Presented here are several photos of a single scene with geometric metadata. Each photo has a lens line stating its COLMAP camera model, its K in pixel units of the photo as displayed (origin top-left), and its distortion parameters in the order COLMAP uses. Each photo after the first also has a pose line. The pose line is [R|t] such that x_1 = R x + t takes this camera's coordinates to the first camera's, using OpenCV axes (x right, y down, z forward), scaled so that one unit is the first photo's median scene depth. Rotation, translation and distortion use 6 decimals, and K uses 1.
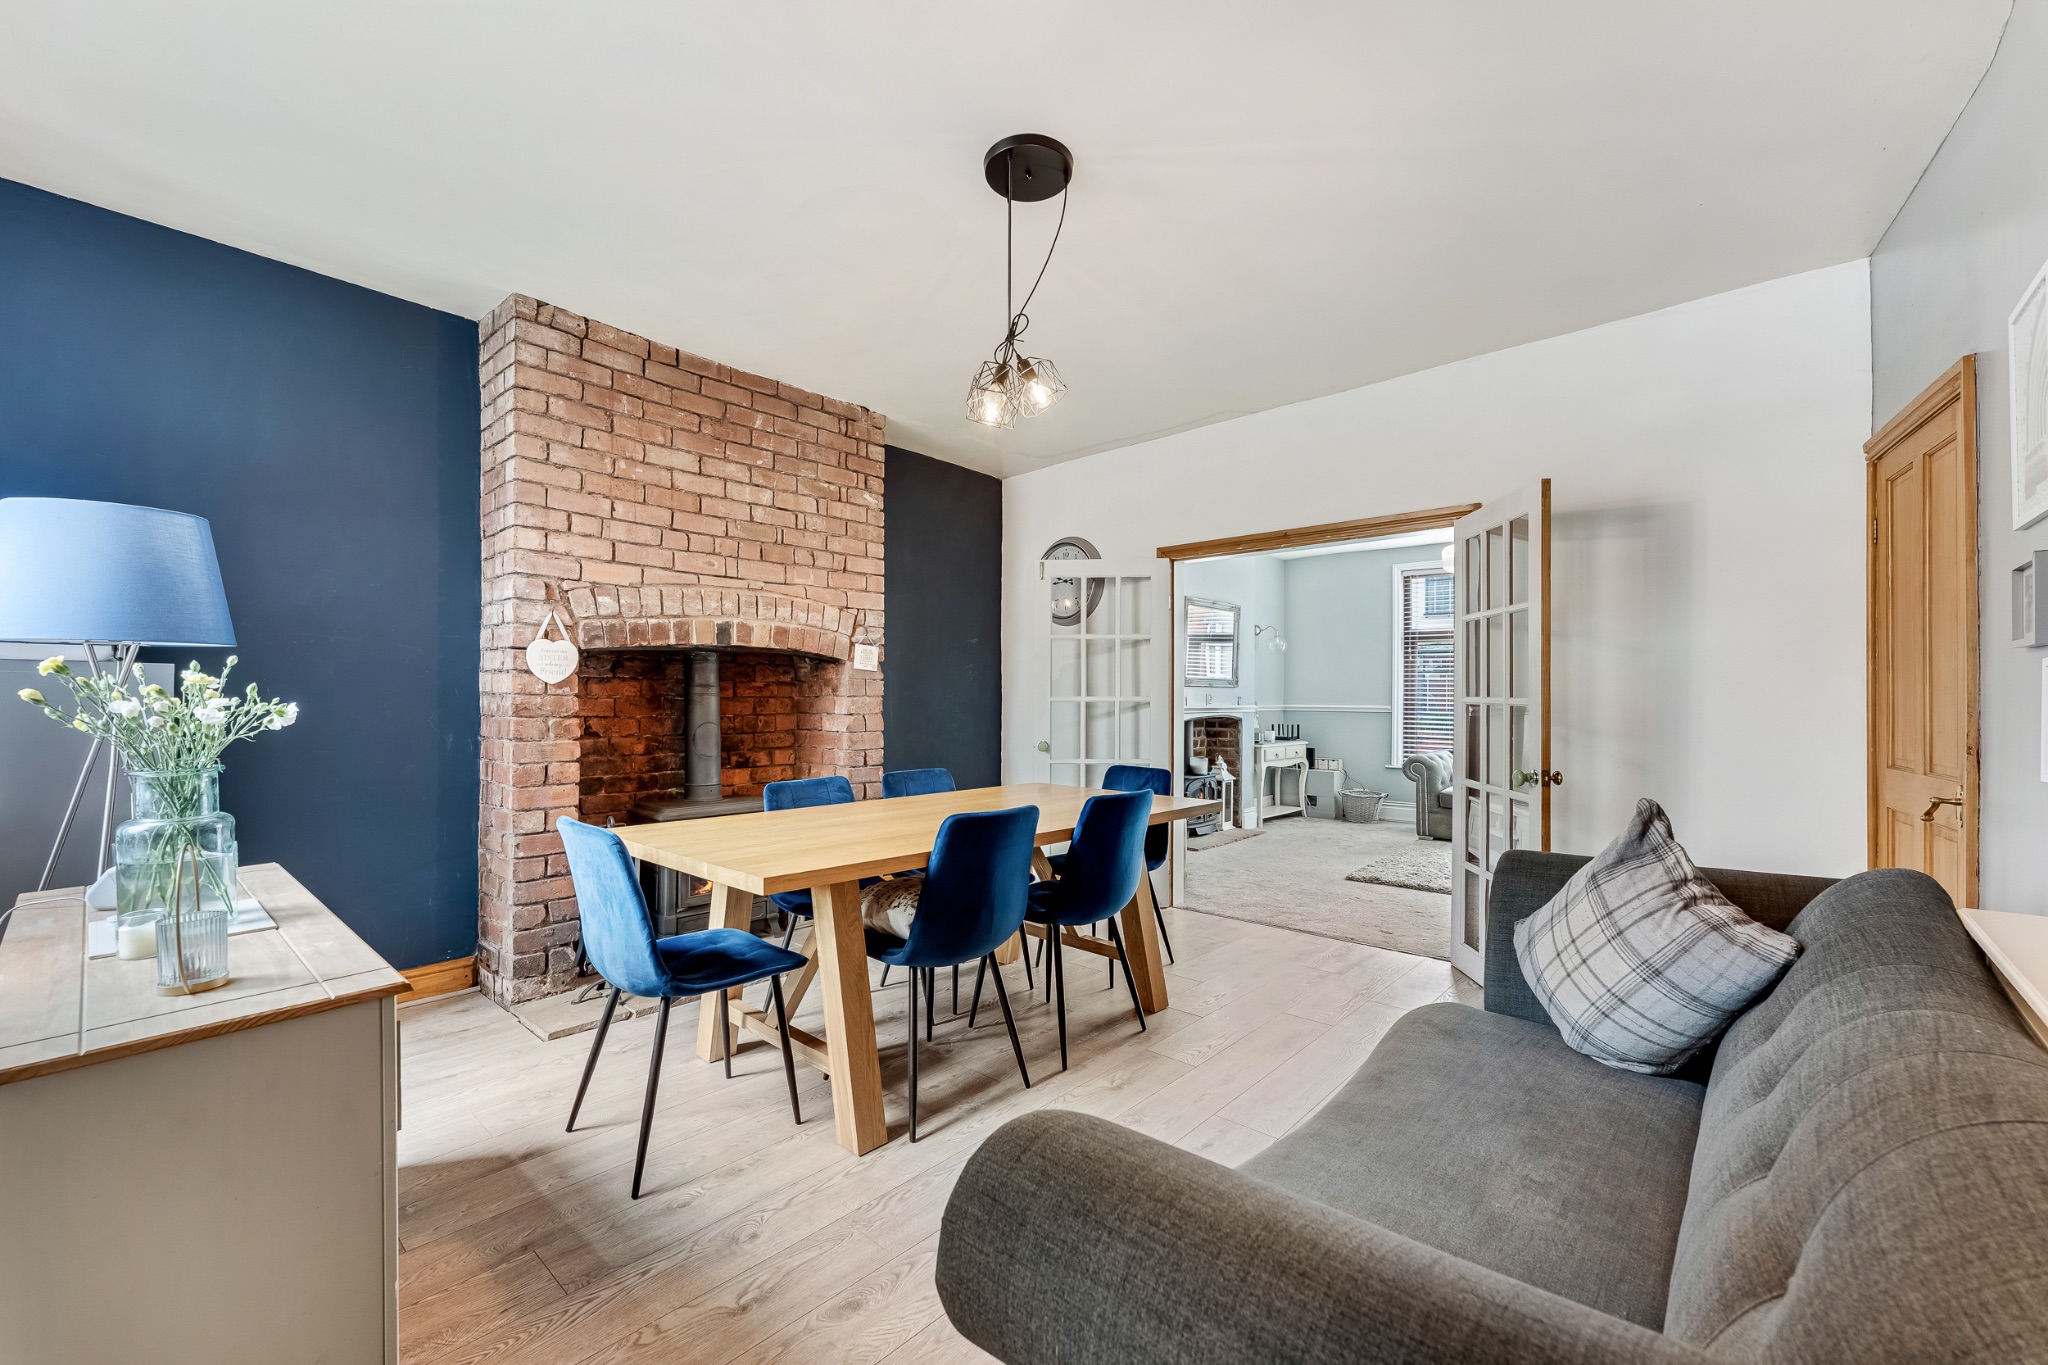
lens RADIAL K [[821.5, 0, 1051.8], [0, 821.5, 700.1], [0, 0, 1]] dist [-0.002685, -0.000461]
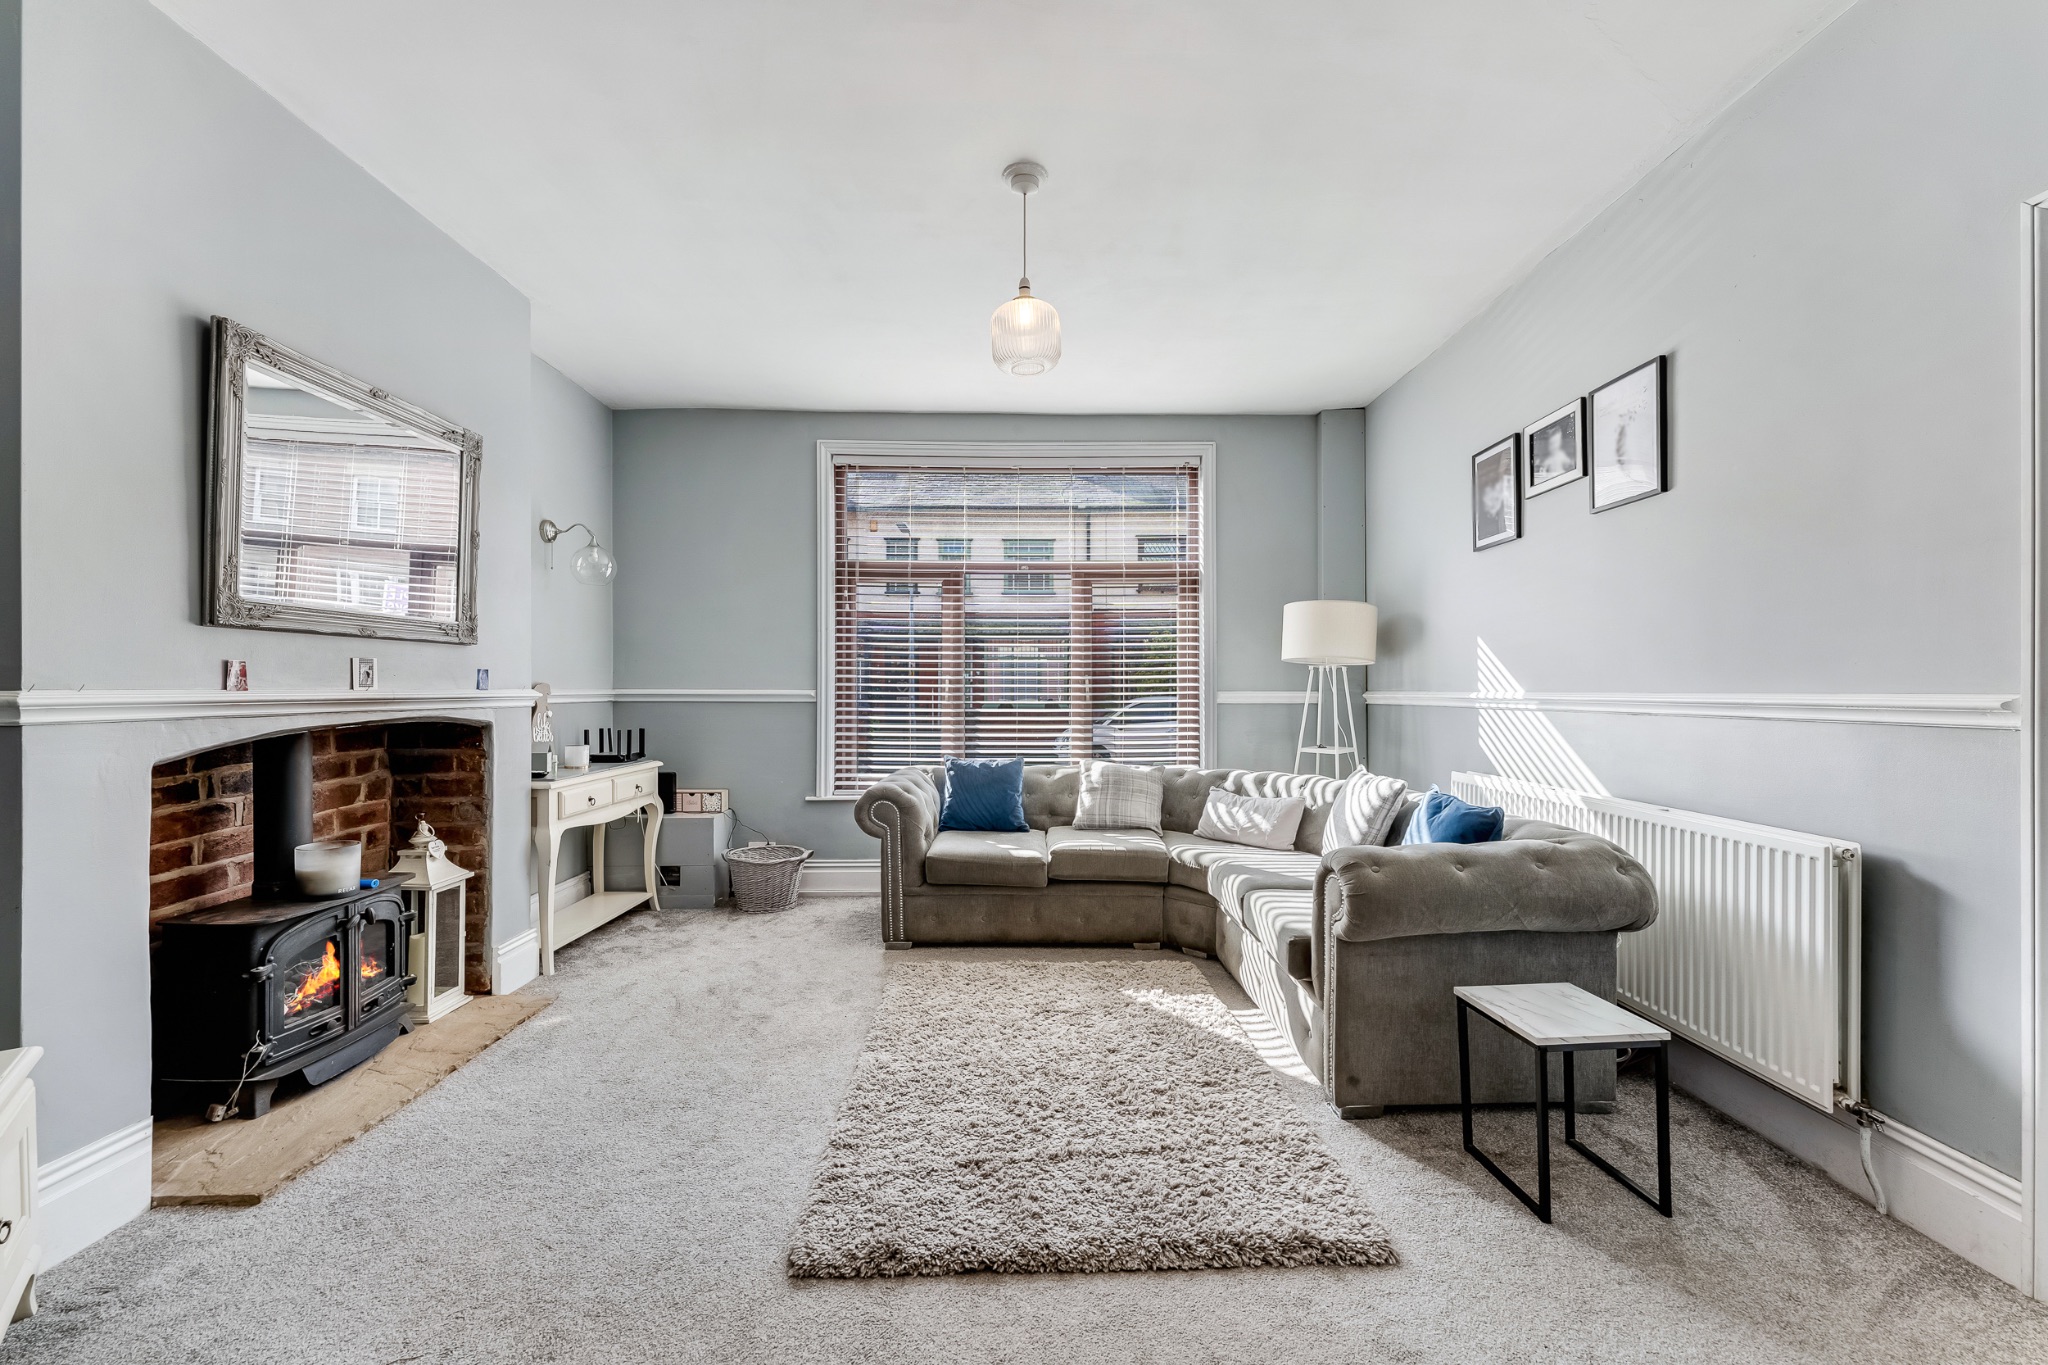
lens RADIAL K [[821.5, 0, 1013.1], [0, 821.5, 685.7], [0, 0, 1]] dist [-0.002685, -0.000461]
pose [[0.763431, -0.001462, 0.645887, 0.291018], [0.003061, 0.999994, -0.001355, 0.009159], [-0.645882, 0.003012, 0.763432, 0.918084]]
